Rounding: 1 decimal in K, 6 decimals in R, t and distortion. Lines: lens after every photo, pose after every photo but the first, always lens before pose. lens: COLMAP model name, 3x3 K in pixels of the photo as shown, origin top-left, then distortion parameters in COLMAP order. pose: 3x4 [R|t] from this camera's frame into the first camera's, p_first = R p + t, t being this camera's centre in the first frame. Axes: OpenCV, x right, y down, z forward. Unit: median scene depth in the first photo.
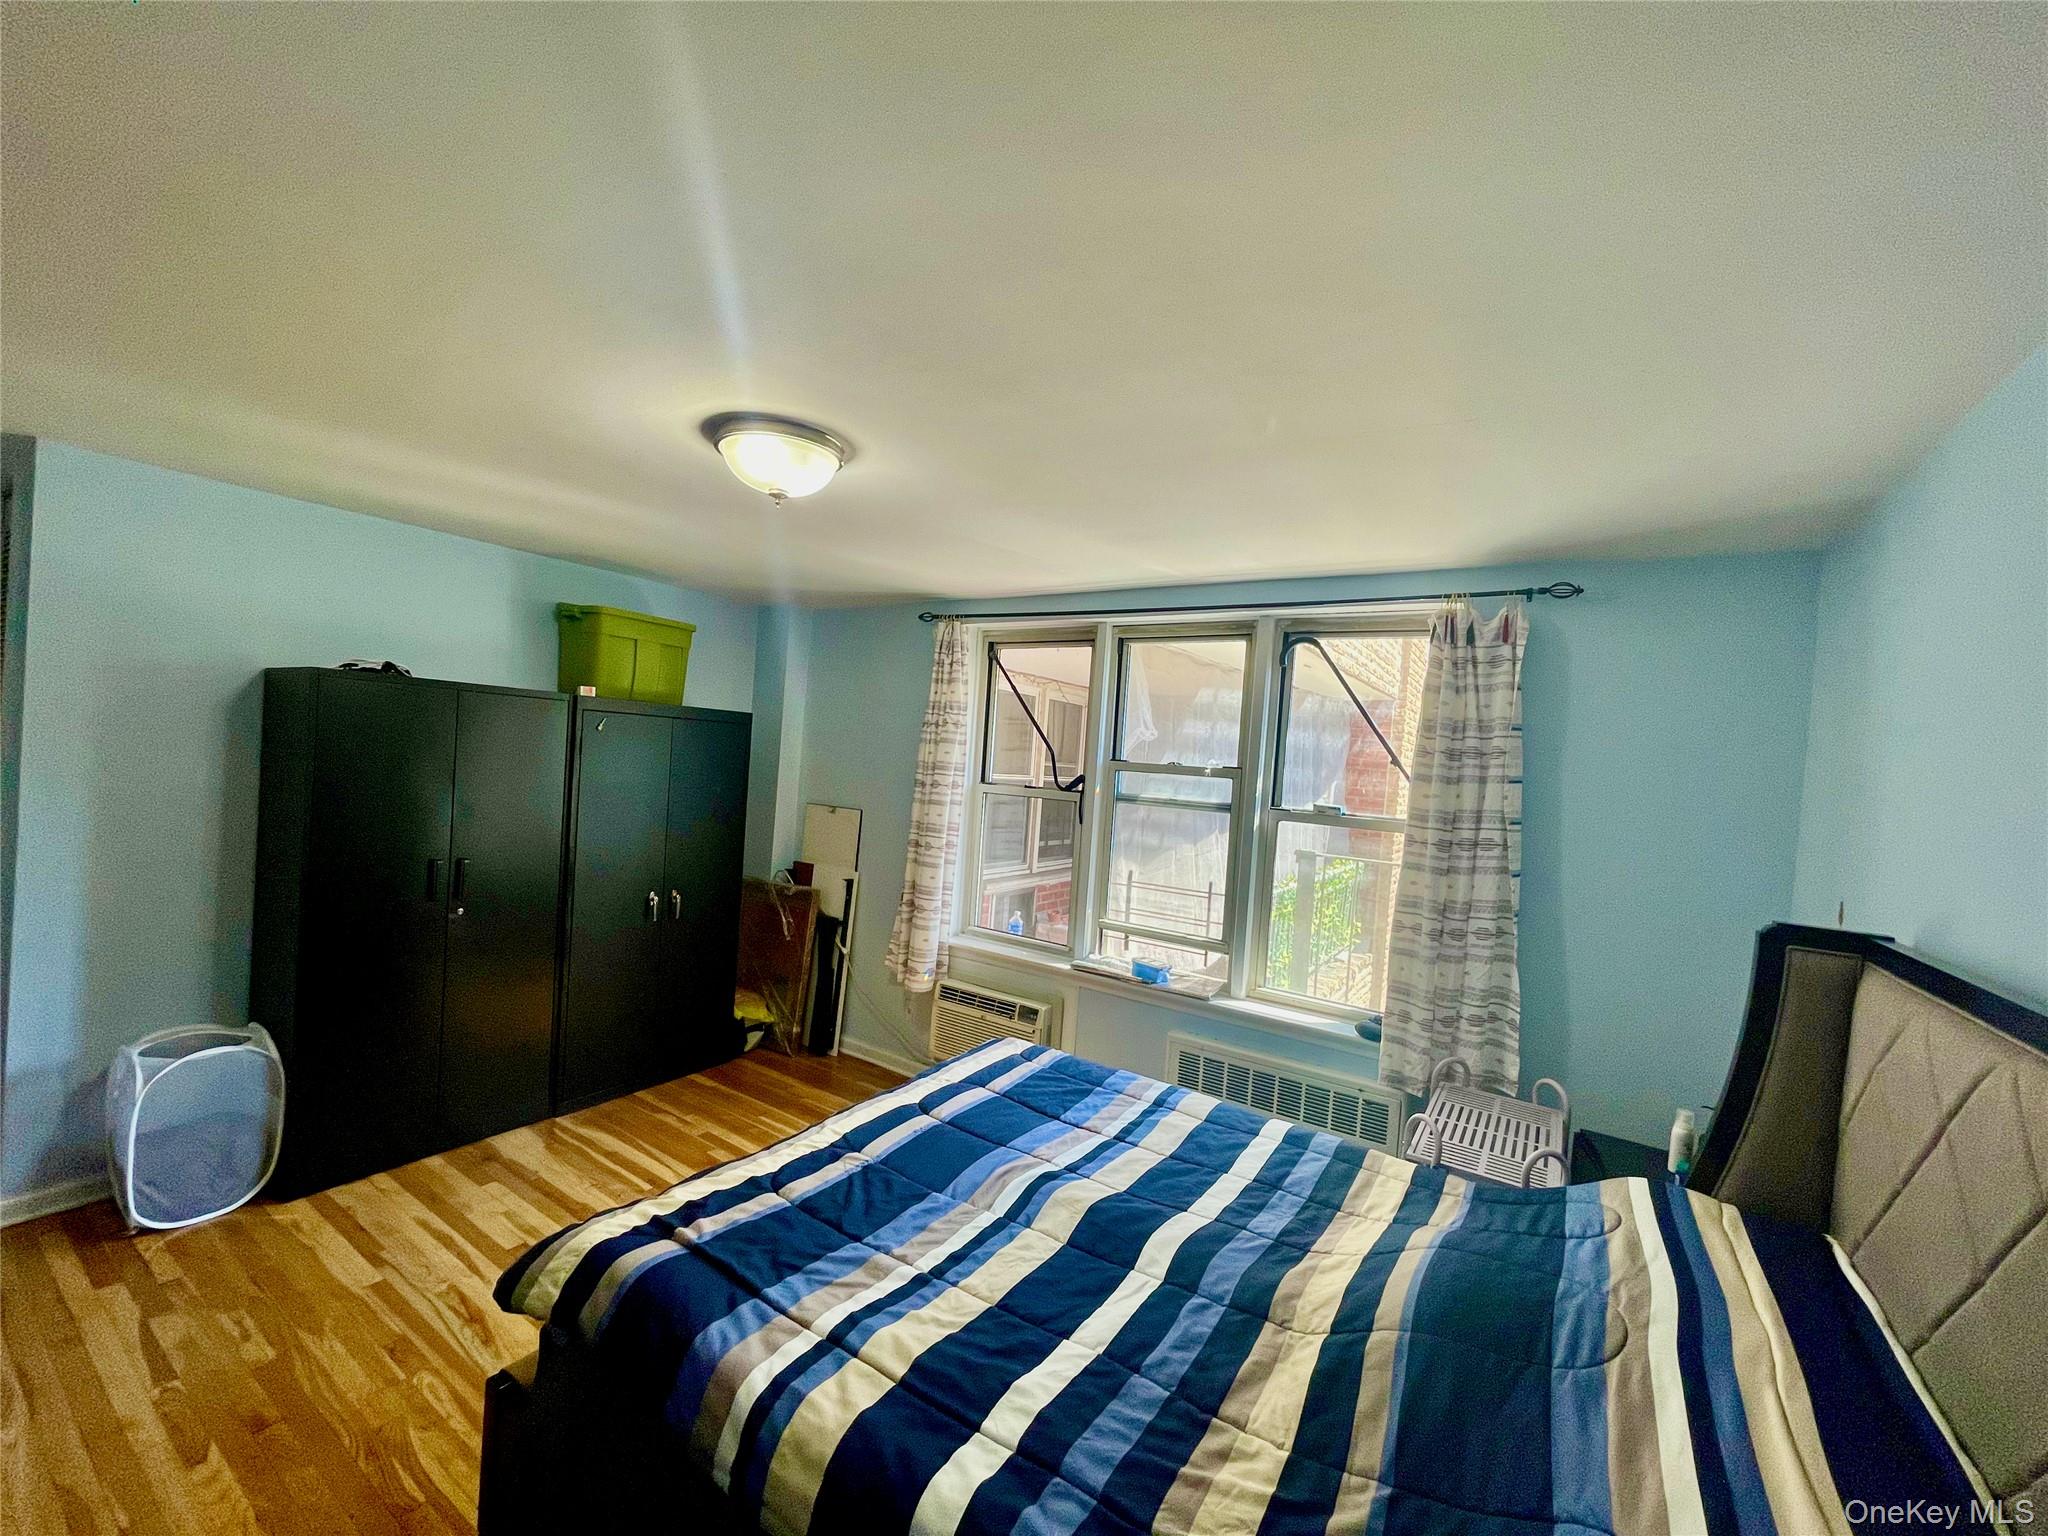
lens RADIAL K [[823.3, 0, 1015.5], [0, 823.3, 774.3], [0, 0, 1]] dist [0.000155, -0.000291]
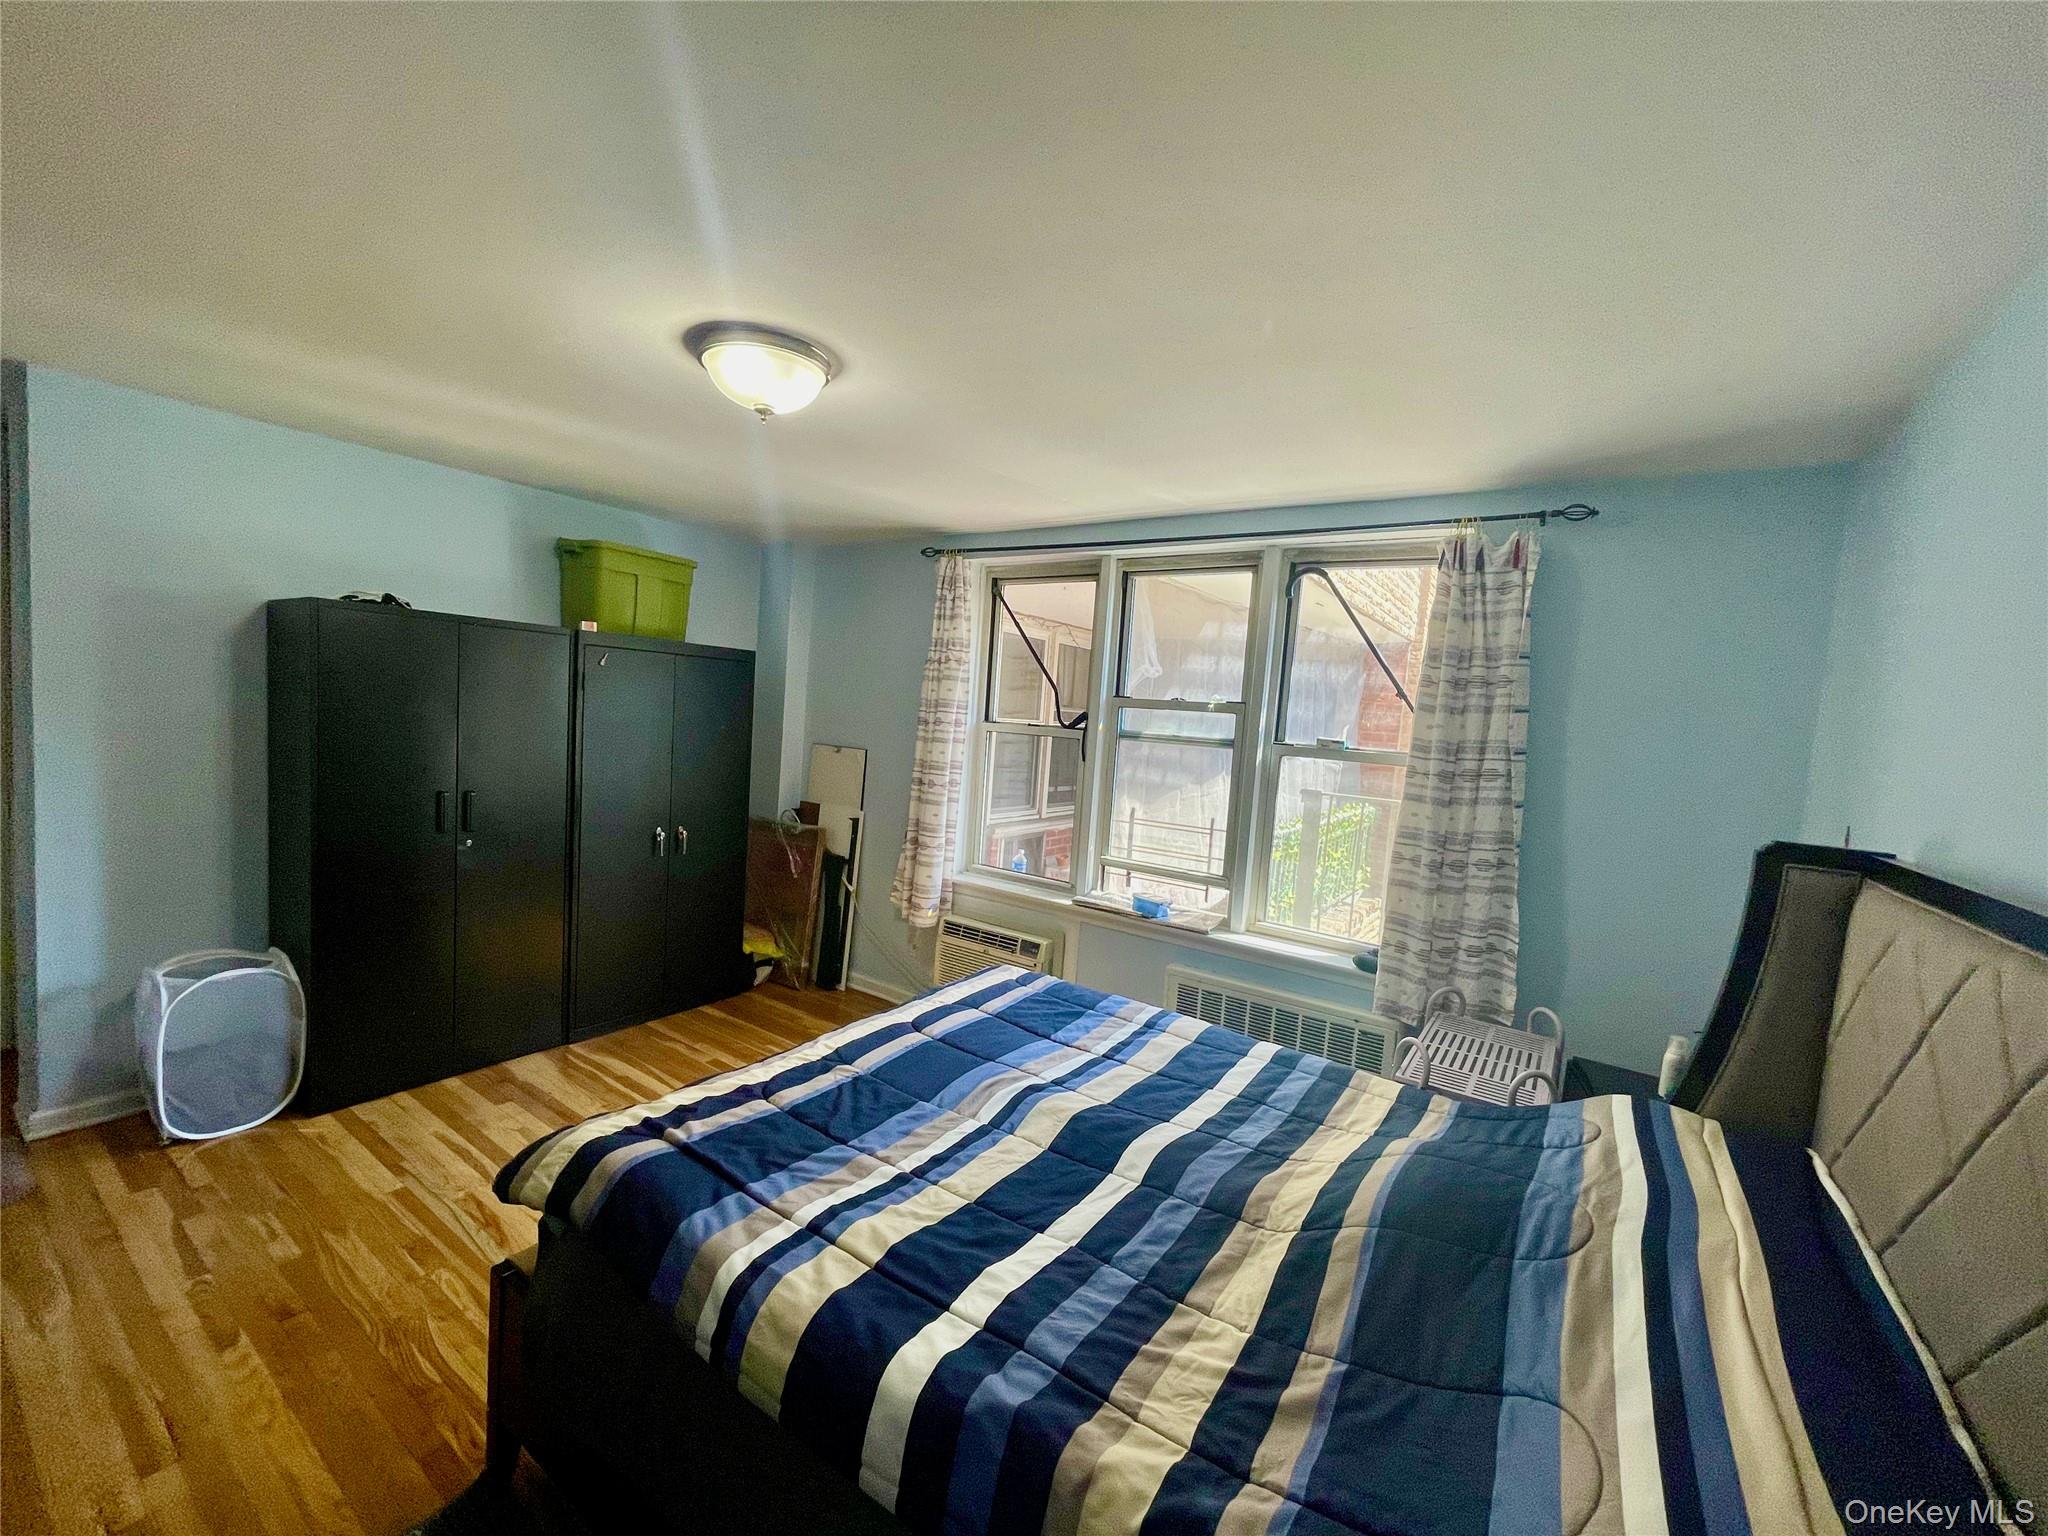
lens RADIAL K [[823.3, 0, 1015.5], [0, 823.3, 774.3], [0, 0, 1]] dist [0.000155, -0.000291]
pose [[0.999786, 0.001324, -0.020640, 0.025694], [-0.000172, 0.998447, 0.055710, 0.030350], [0.020682, -0.055695, 0.998234, 0.004415]]
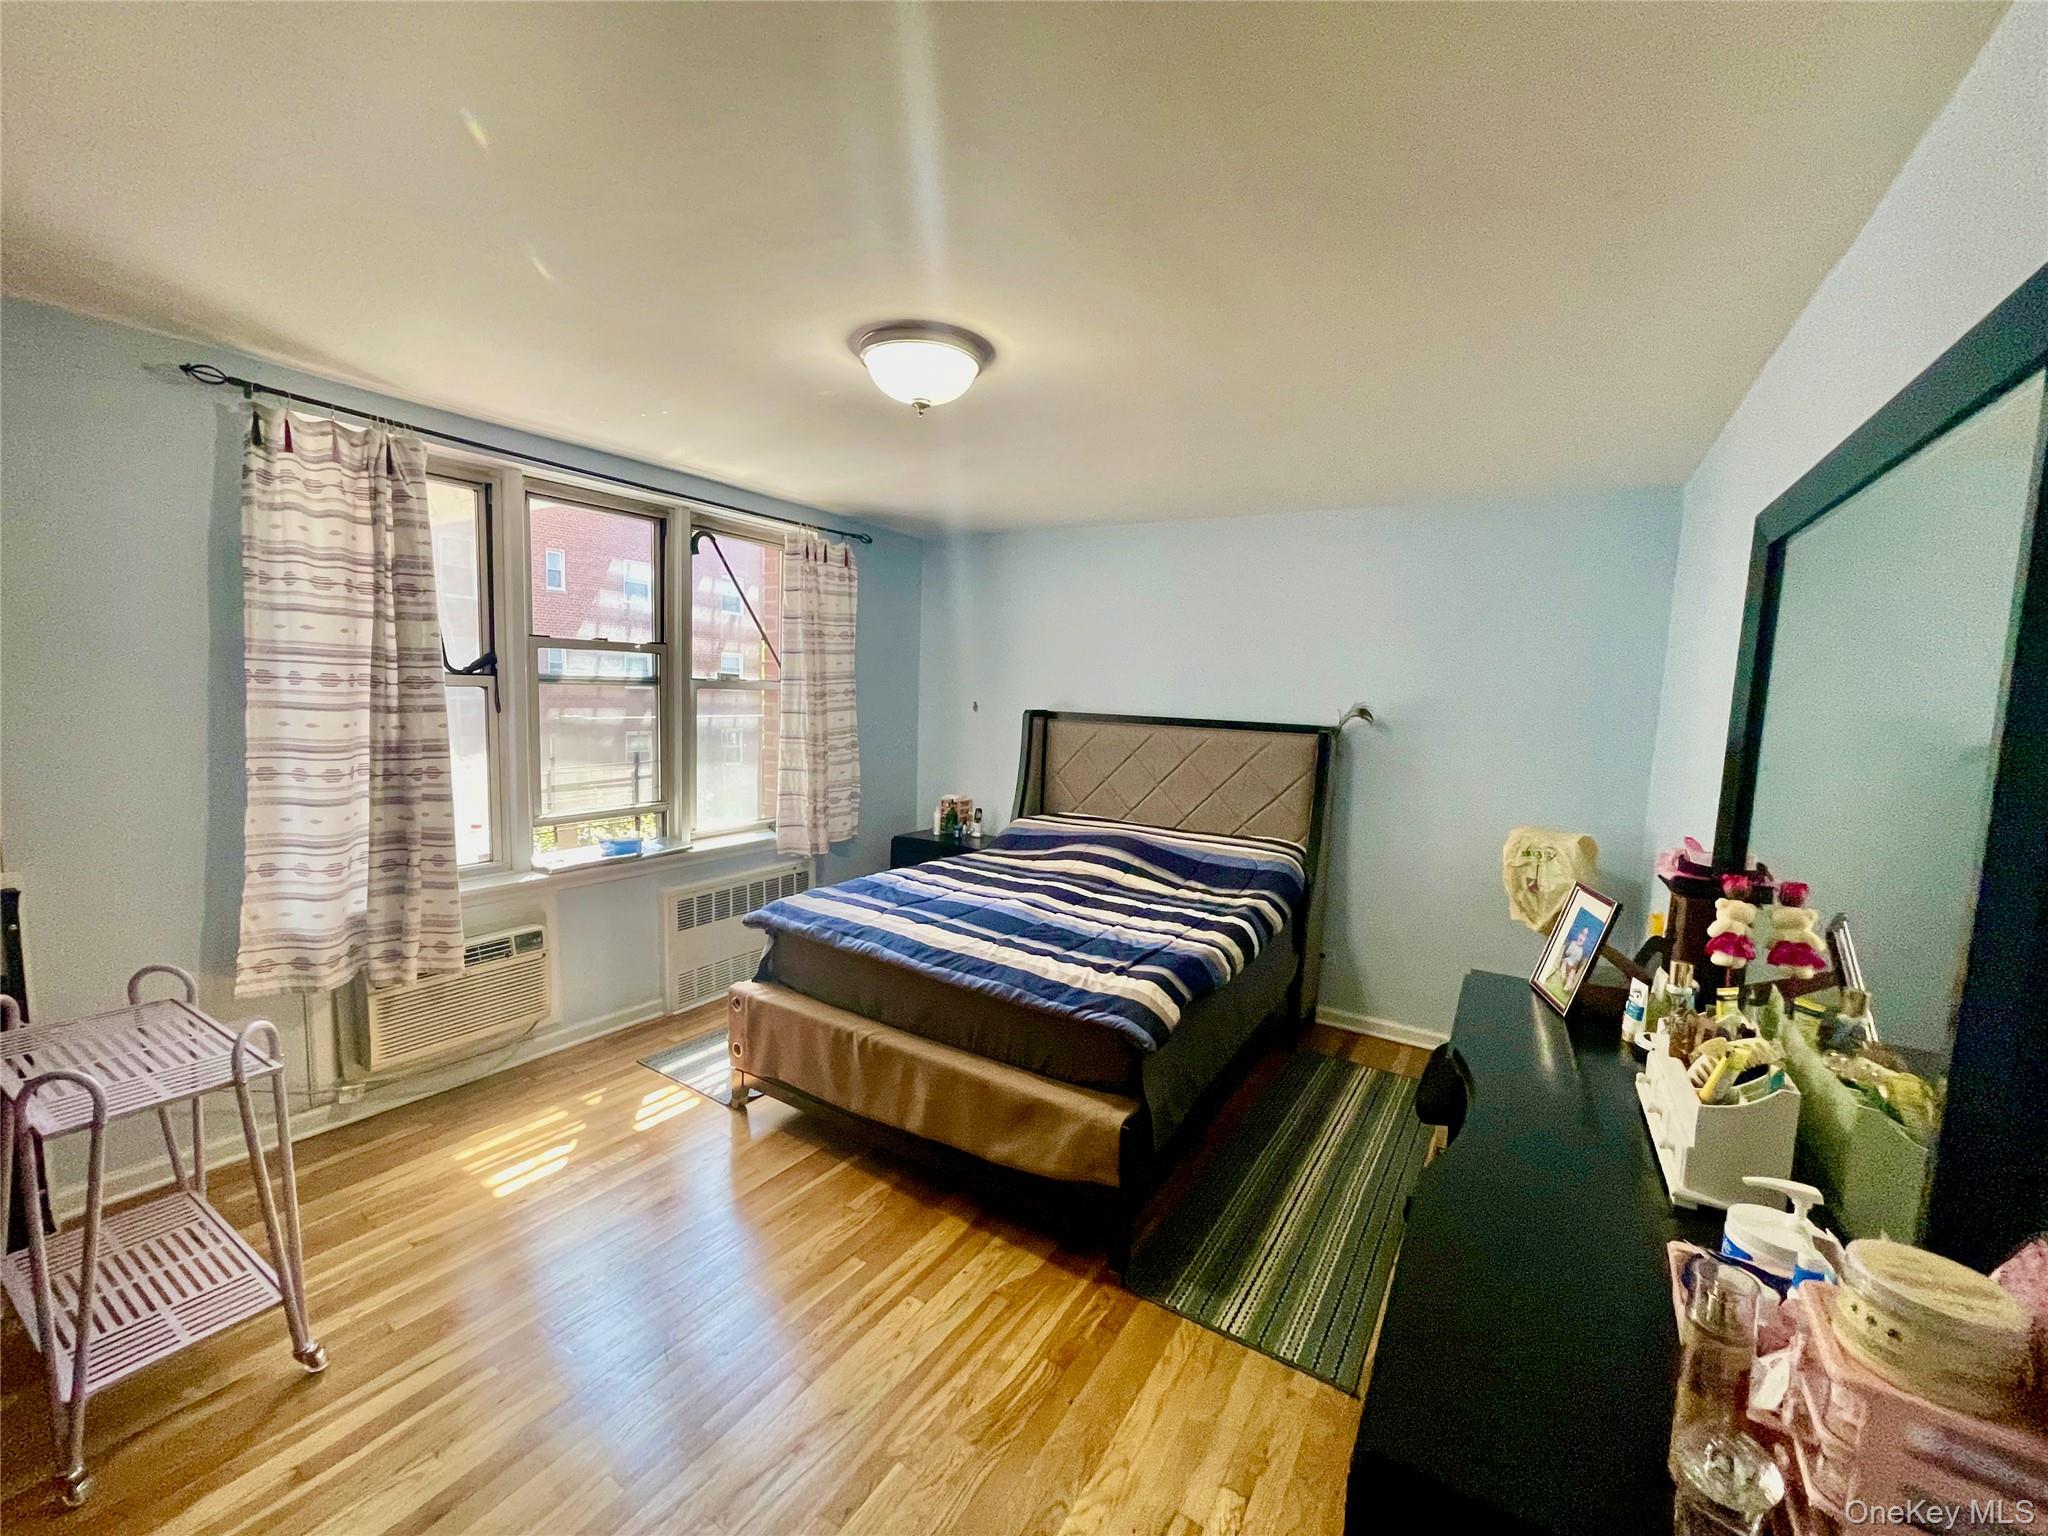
lens RADIAL K [[836.6, 0, 1012.8], [0, 836.6, 772.4], [0, 0, 1]] dist [-0.018734, 0.016999]
pose [[-0.026894, -0.178028, 0.983658, -1.136856], [-0.023381, 0.983857, 0.177424, -0.062055], [-0.999365, -0.018227, -0.030622, 0.740805]]
